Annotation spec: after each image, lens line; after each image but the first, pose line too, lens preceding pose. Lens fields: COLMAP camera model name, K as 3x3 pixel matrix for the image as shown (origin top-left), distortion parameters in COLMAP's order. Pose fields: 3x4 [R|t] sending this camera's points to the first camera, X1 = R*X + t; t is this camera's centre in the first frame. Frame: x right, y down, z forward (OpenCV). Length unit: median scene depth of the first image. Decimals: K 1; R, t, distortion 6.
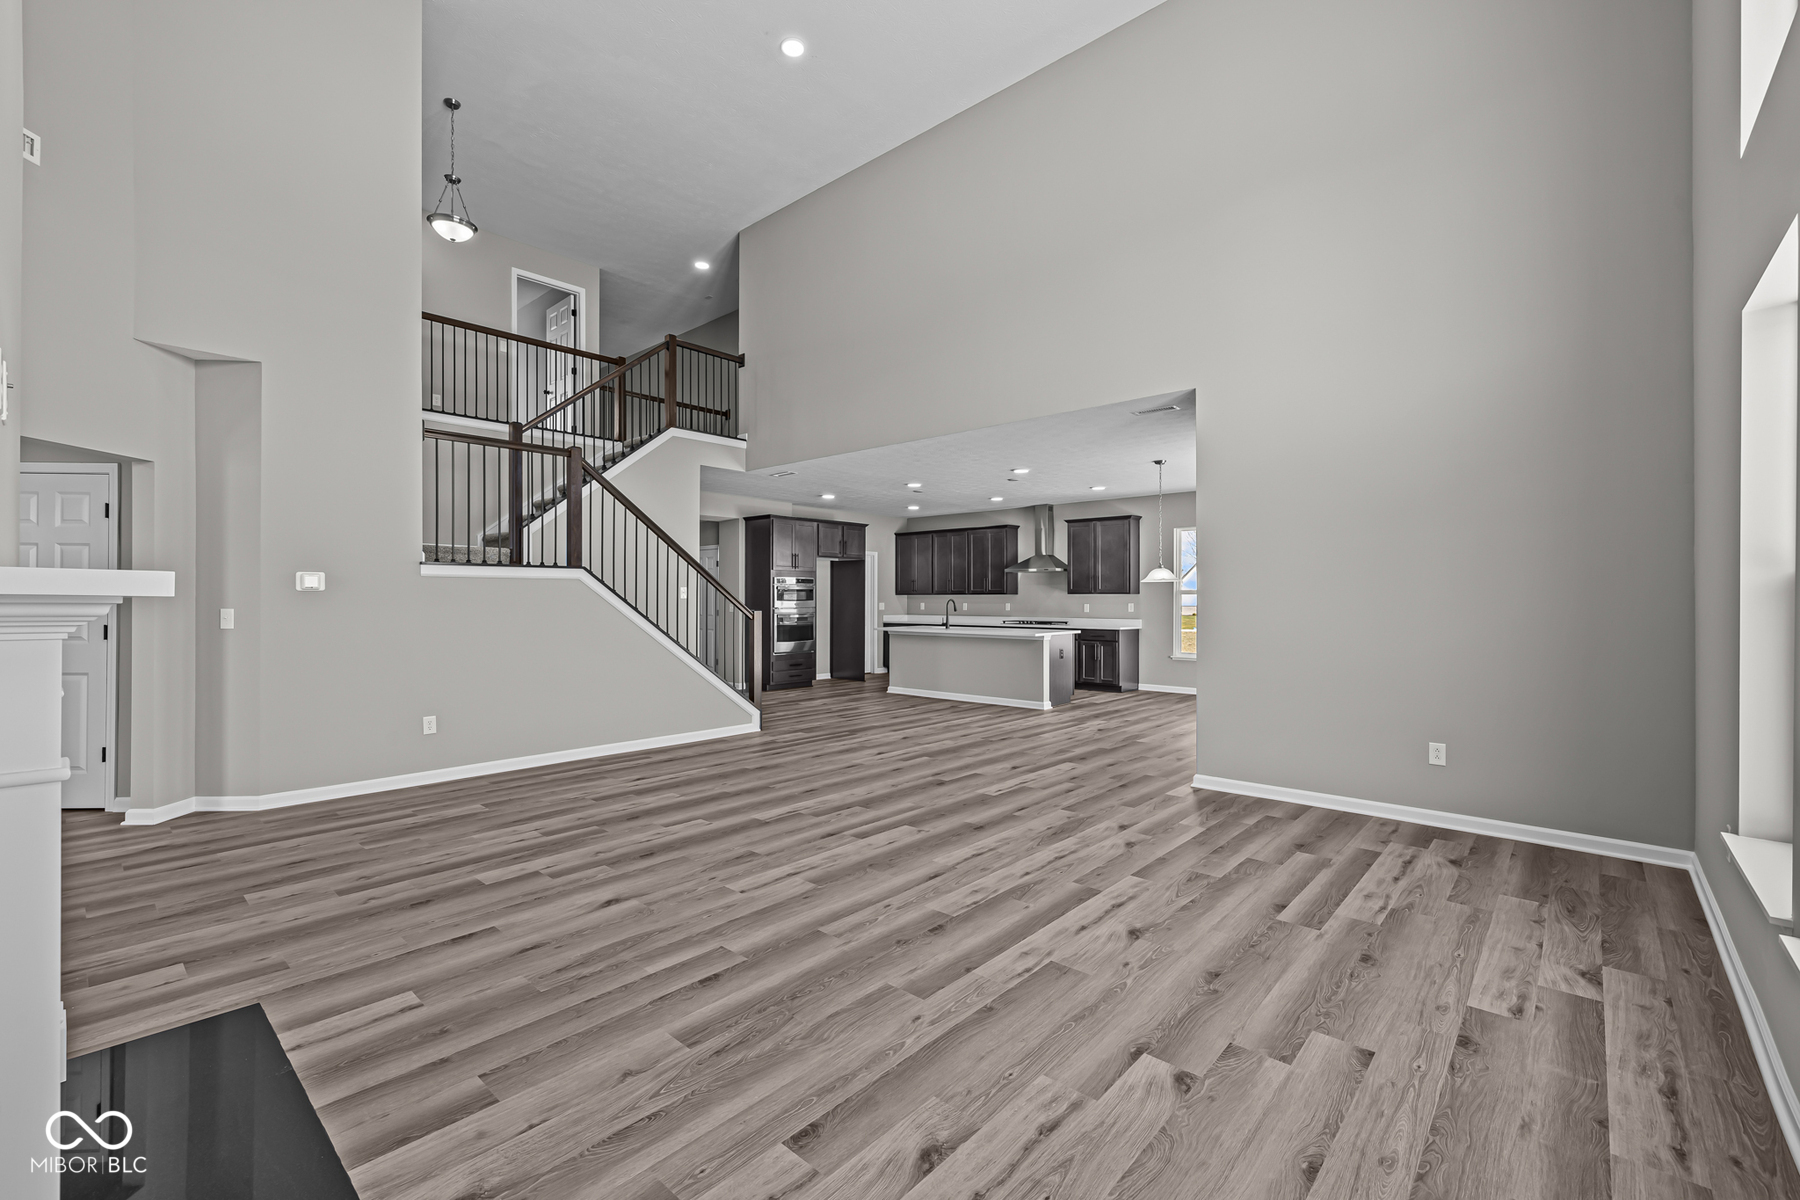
lens RADIAL K [[756.9, 0, 904.4], [0, 756.9, 592.4], [0, 0, 1]] dist [0.000419, 0.000597]
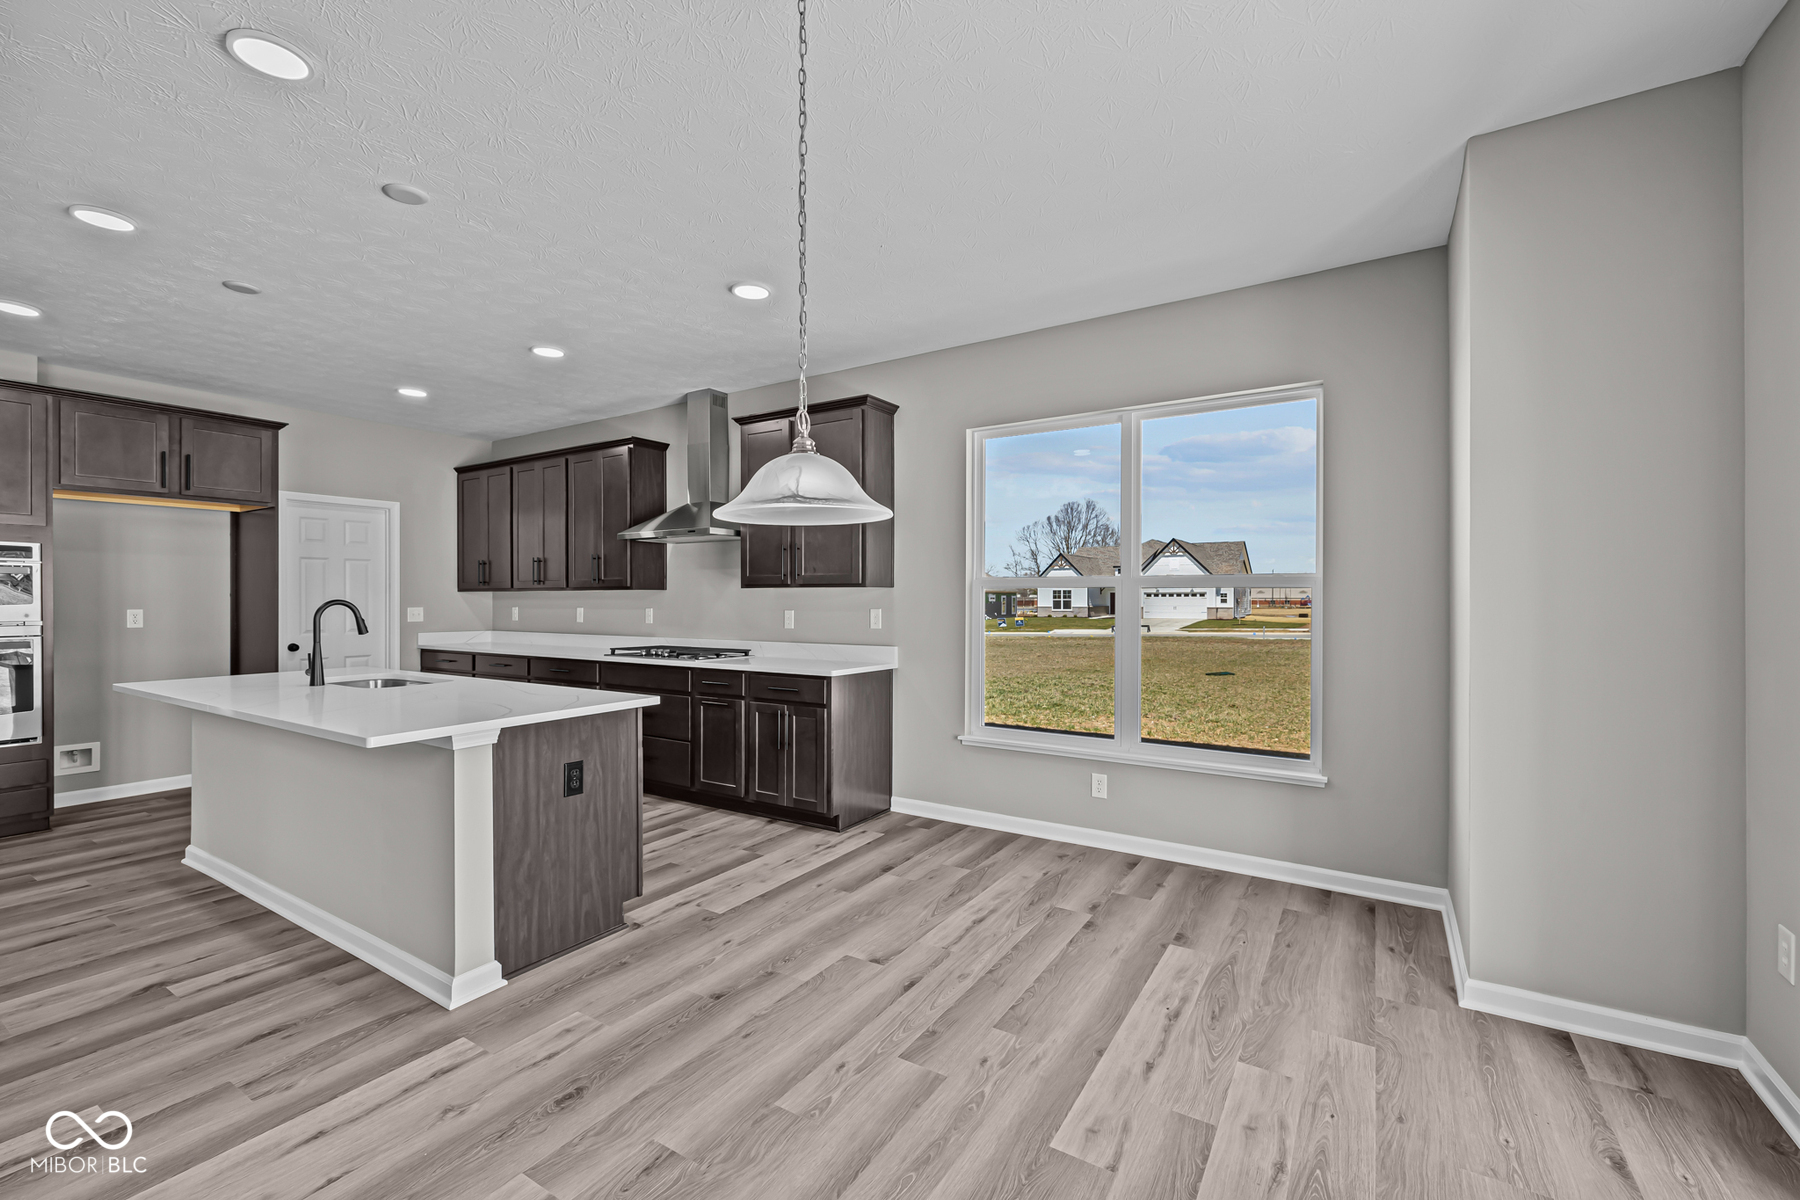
lens RADIAL K [[756.9, 0, 899.3], [0, 756.9, 605.0], [0, 0, 1]] dist [0.000419, 0.000597]
pose [[0.987684, -0.002722, 0.156437, 0.048471], [0.000066, 0.999856, 0.016985, 0.000986], [-0.156461, -0.016766, 0.987542, 0.113140]]
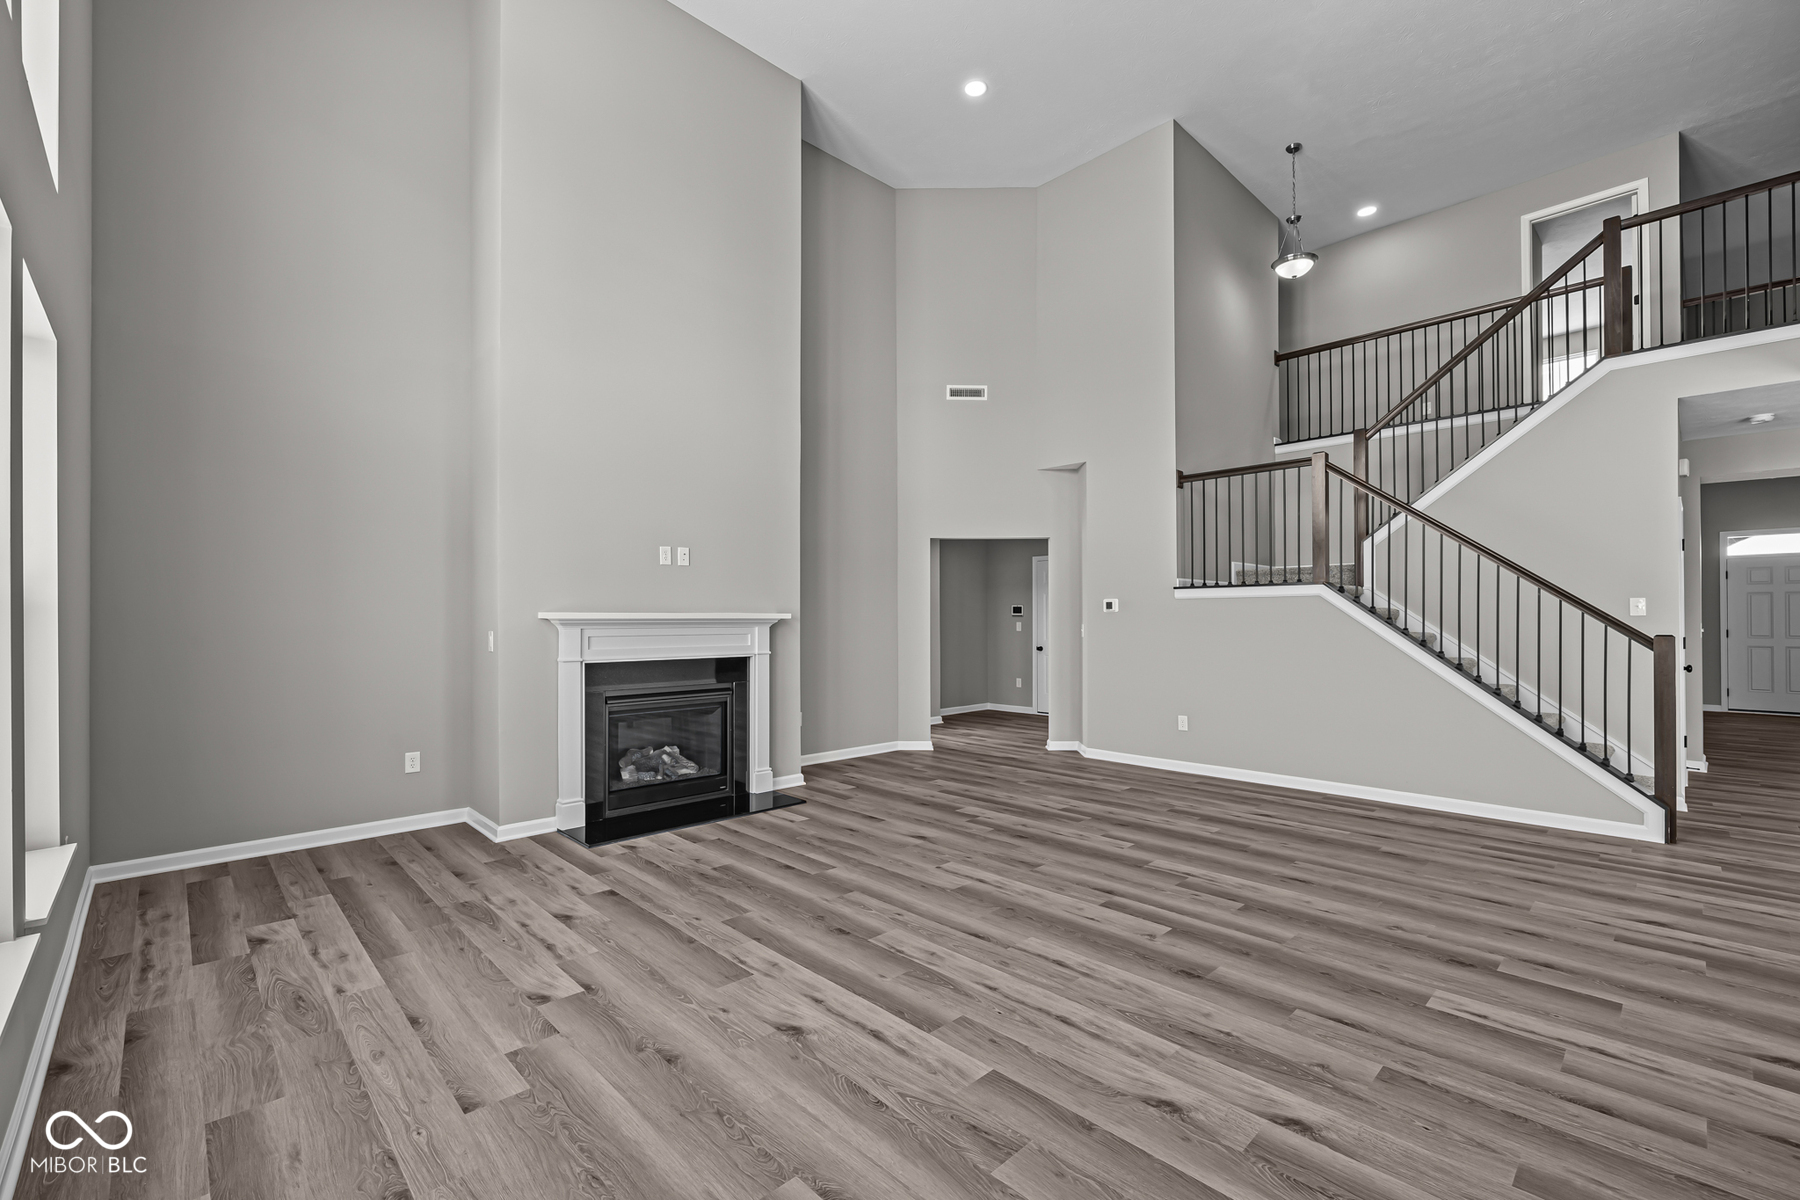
lens RADIAL K [[756.9, 0, 896.5], [0, 756.9, 609.1], [0, 0, 1]] dist [0.000419, 0.000597]
pose [[-0.068532, -0.013416, -0.997559, 1.152067], [0.011242, 0.999836, -0.014219, 0.013481], [0.997586, -0.012189, -0.068370, 1.216563]]
